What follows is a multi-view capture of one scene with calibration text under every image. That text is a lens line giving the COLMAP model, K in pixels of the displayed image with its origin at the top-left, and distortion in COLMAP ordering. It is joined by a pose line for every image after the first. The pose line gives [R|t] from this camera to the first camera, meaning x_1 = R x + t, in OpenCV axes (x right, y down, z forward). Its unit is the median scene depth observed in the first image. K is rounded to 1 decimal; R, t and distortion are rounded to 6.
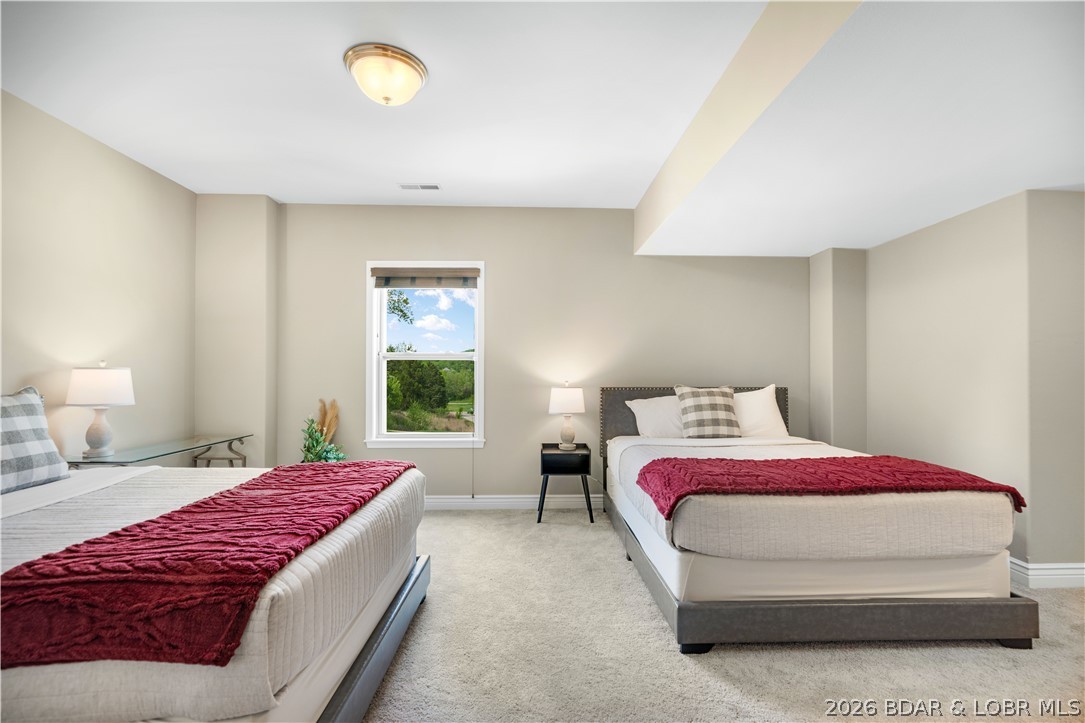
lens RADIAL K [[484.4, 0, 546.1], [0, 484.4, 376.1], [0, 0, 1]] dist [0.001845, 0.000159]
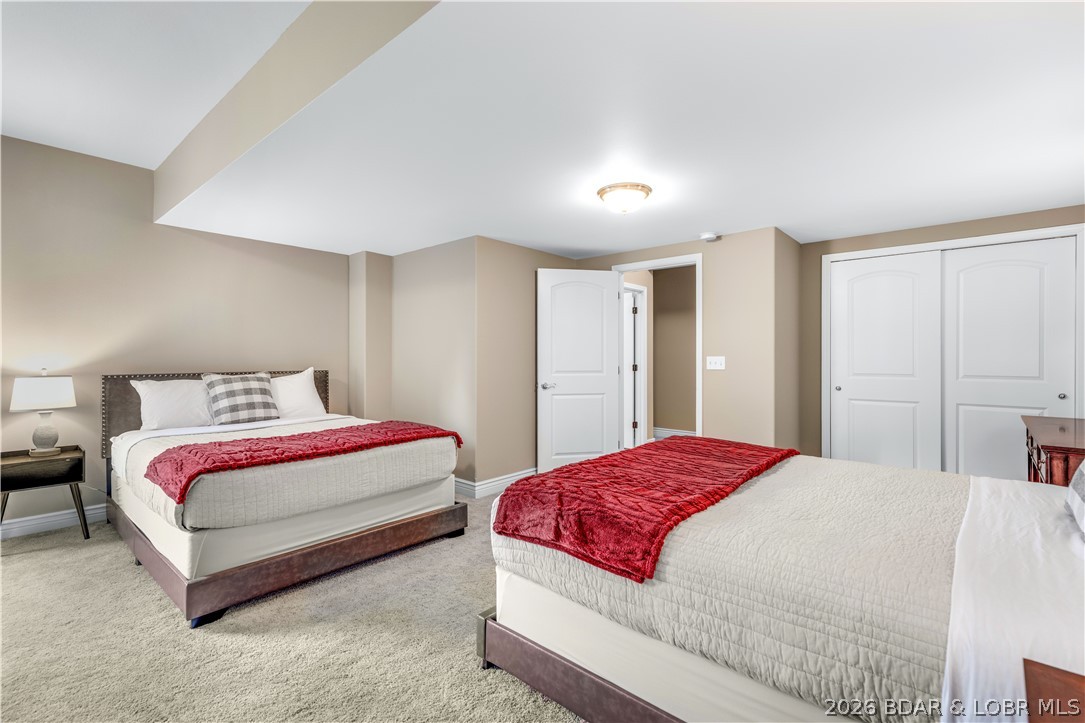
lens RADIAL K [[488.7, 0, 542.6], [0, 488.7, 358.8], [0, 0, 1]] dist [0.000903, -0.000167]
pose [[0.681909, -0.004440, 0.731423, 0.024161], [0.007585, 0.999971, -0.001002, 0.002702], [-0.731397, 0.006231, 0.681923, -0.212102]]
